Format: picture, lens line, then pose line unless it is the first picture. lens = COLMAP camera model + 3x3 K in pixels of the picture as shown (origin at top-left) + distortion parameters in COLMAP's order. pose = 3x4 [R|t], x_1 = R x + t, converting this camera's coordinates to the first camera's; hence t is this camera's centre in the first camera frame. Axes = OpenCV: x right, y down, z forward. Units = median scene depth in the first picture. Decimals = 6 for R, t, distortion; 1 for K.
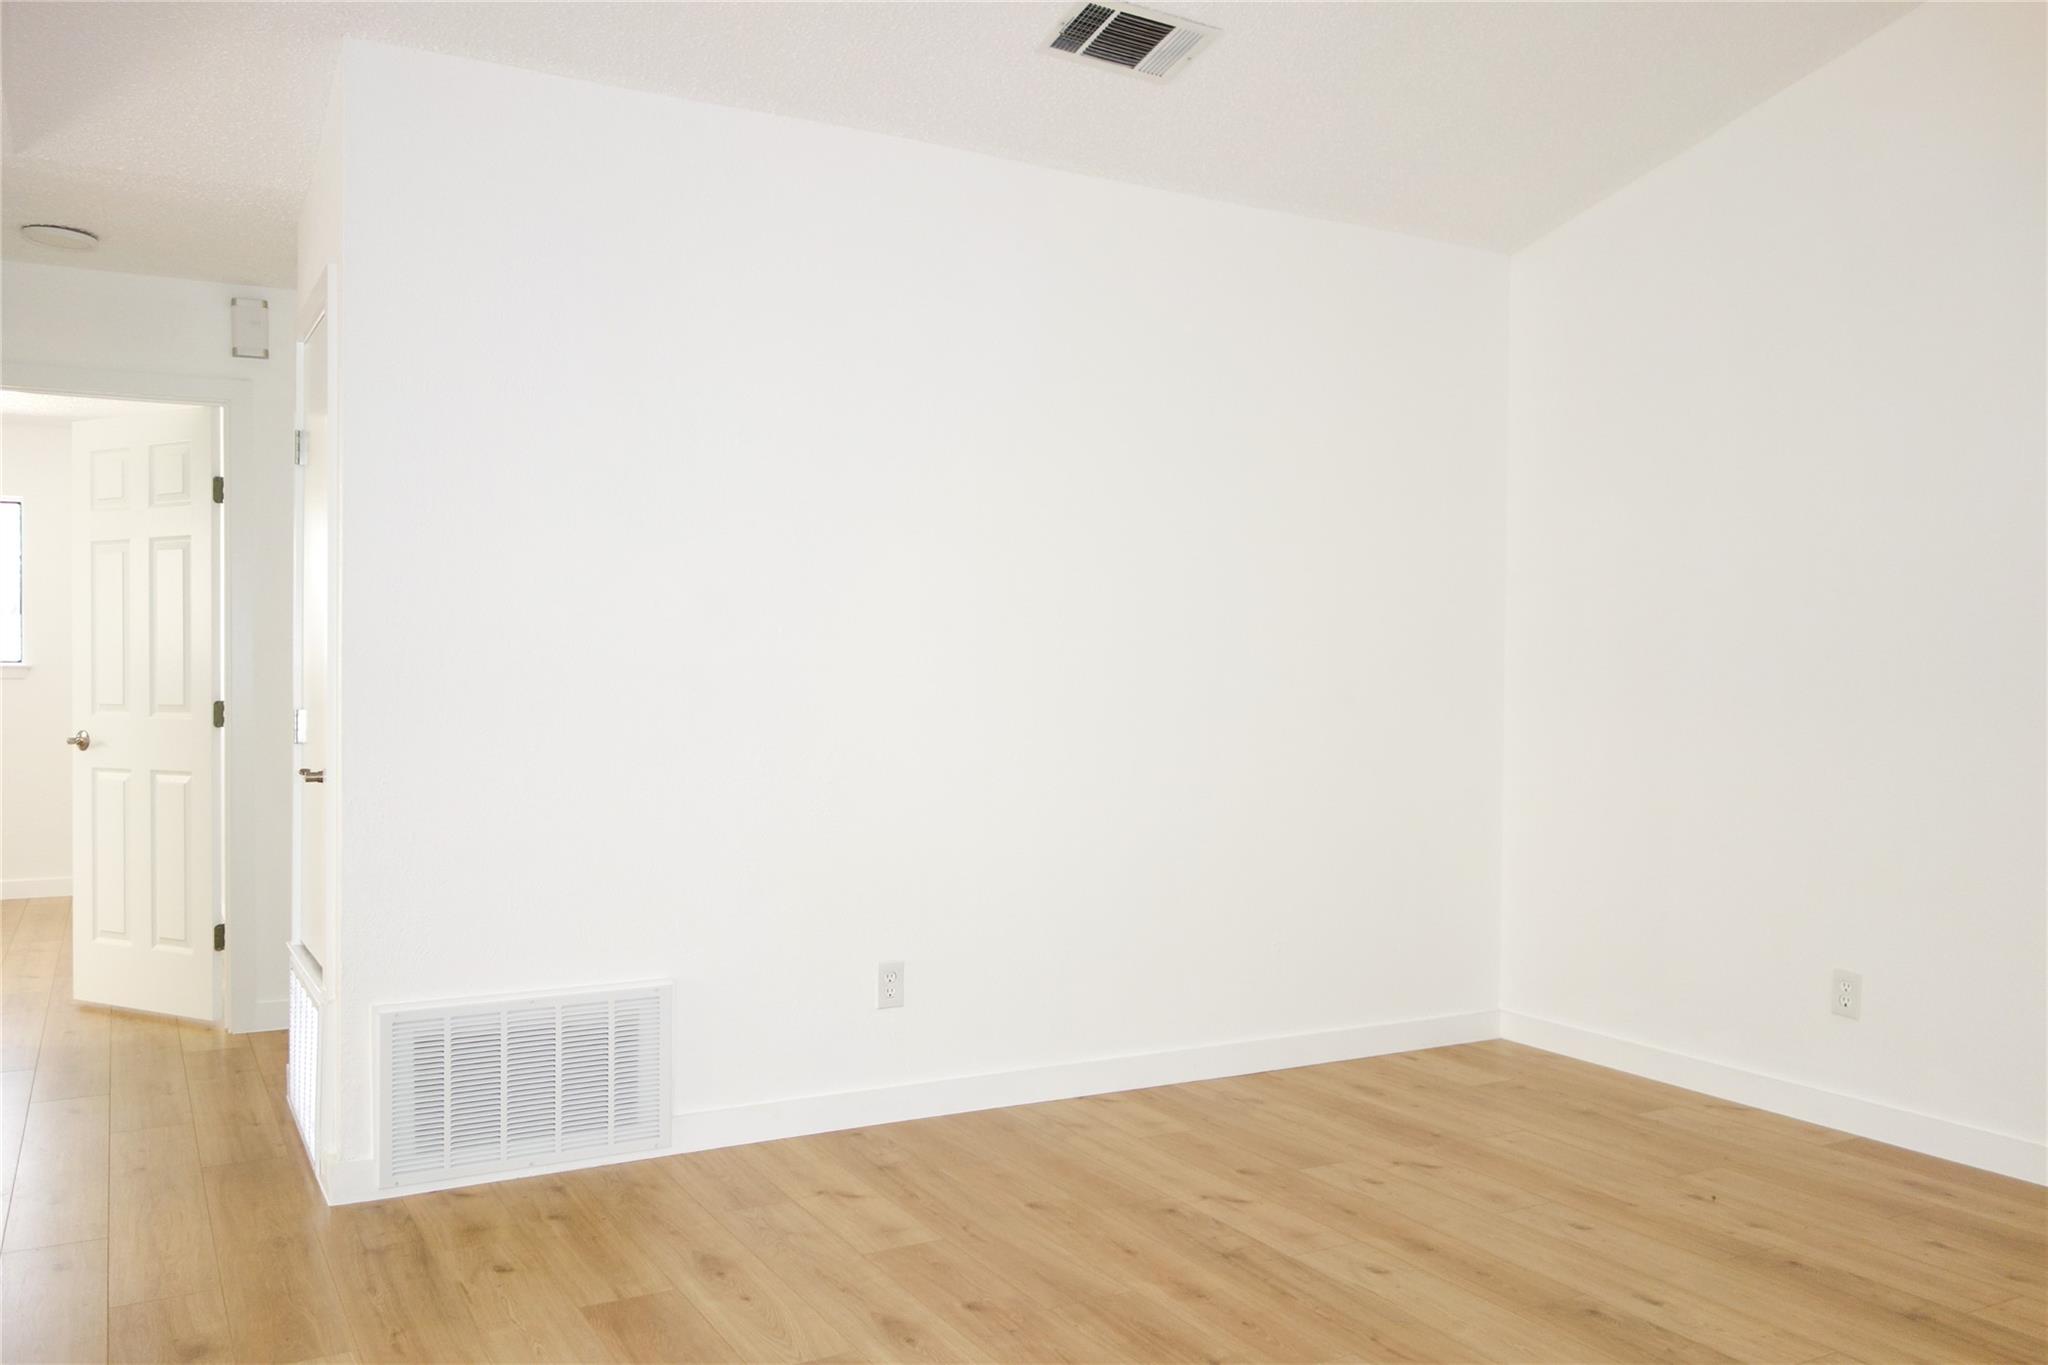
lens RADIAL K [[1633.0, 0, 1022.5], [0, 1633.0, 701.3], [0, 0, 1]] dist [0.005673, -0.004455]
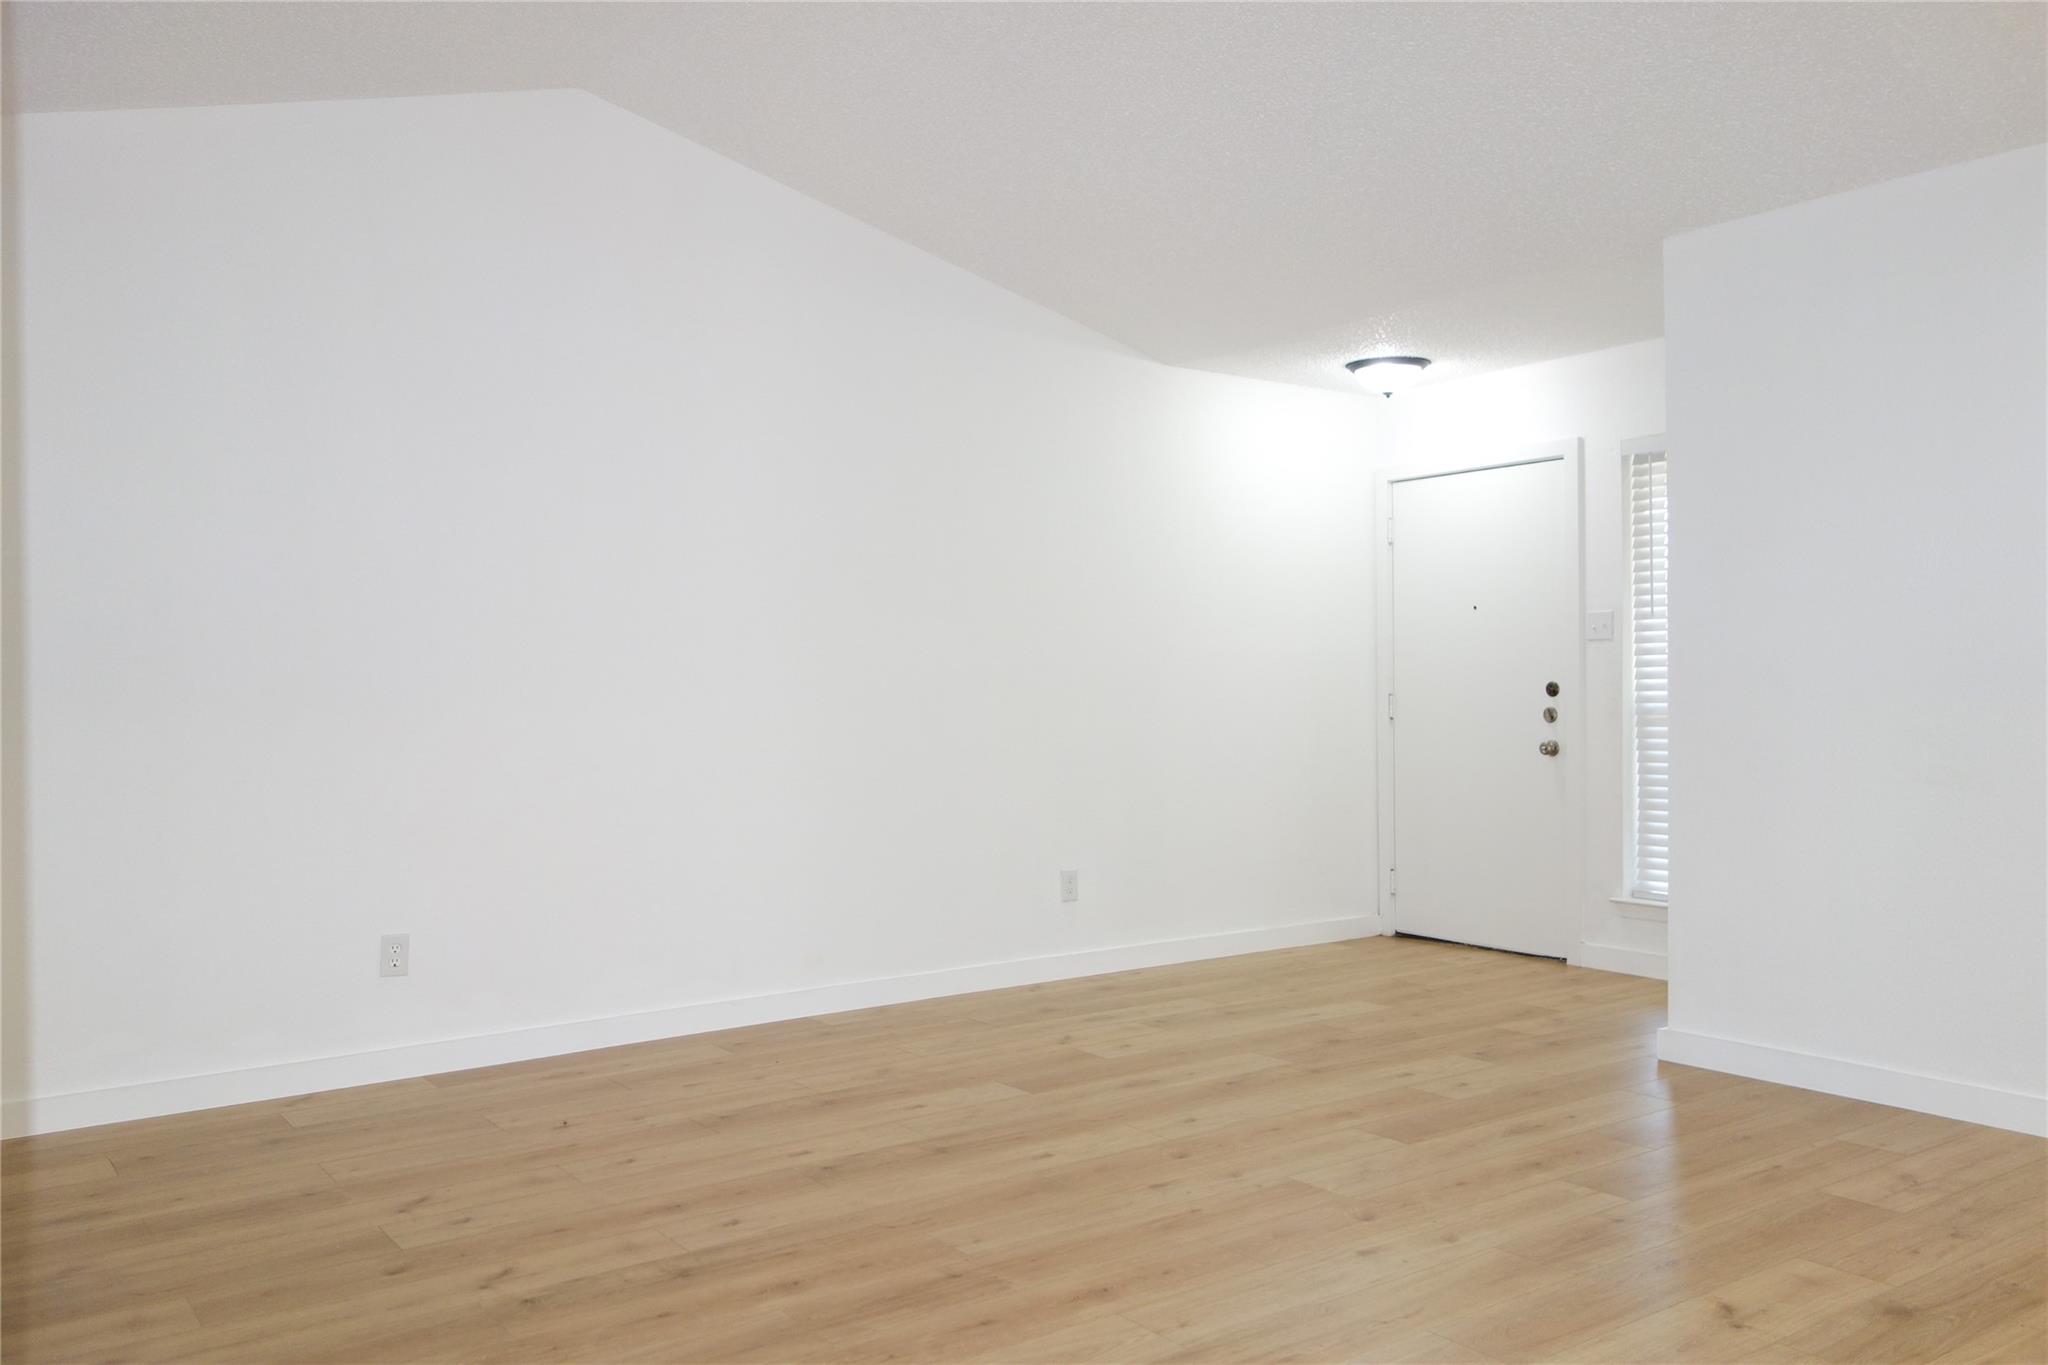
lens RADIAL K [[1617.4, 0, 1020.8], [0, 1617.4, 686.8], [0, 0, 1]] dist [0.012153, -0.008509]
pose [[-0.111903, -0.011126, 0.993657, -0.737266], [0.035754, 0.999245, 0.015215, -0.004871], [-0.993076, 0.037230, -0.111420, 0.810818]]
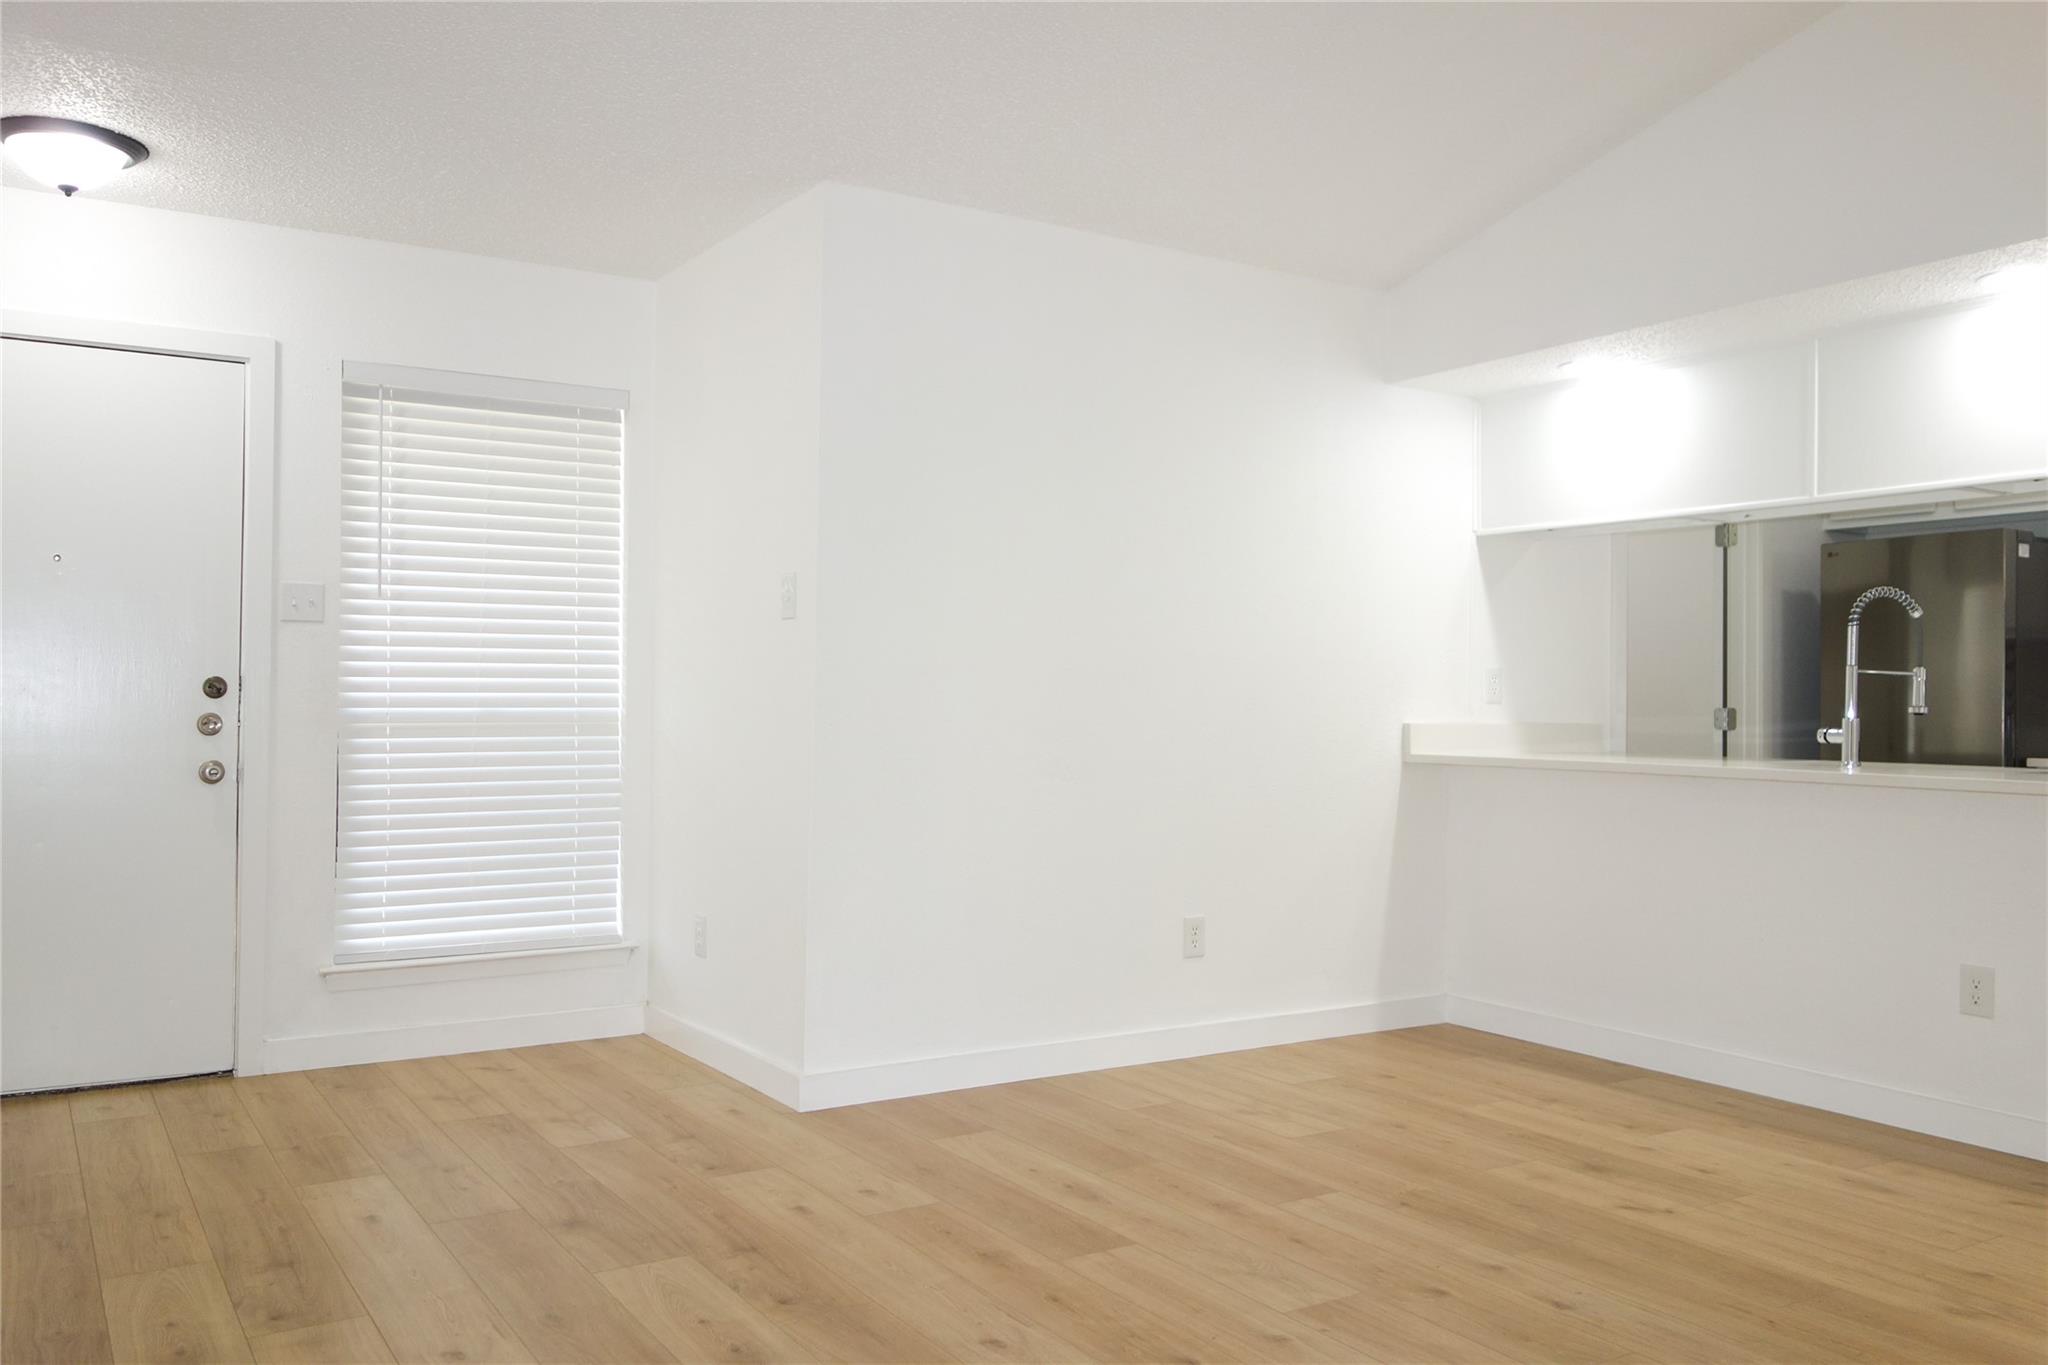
lens RADIAL K [[1617.4, 0, 1020.8], [0, 1617.4, 686.8], [0, 0, 1]] dist [0.012153, -0.008509]
pose [[-0.998672, -0.017083, -0.048598, 0.389490], [-0.018001, 0.999667, 0.018512, 0.010506], [0.048265, 0.019362, -0.998647, 1.296309]]
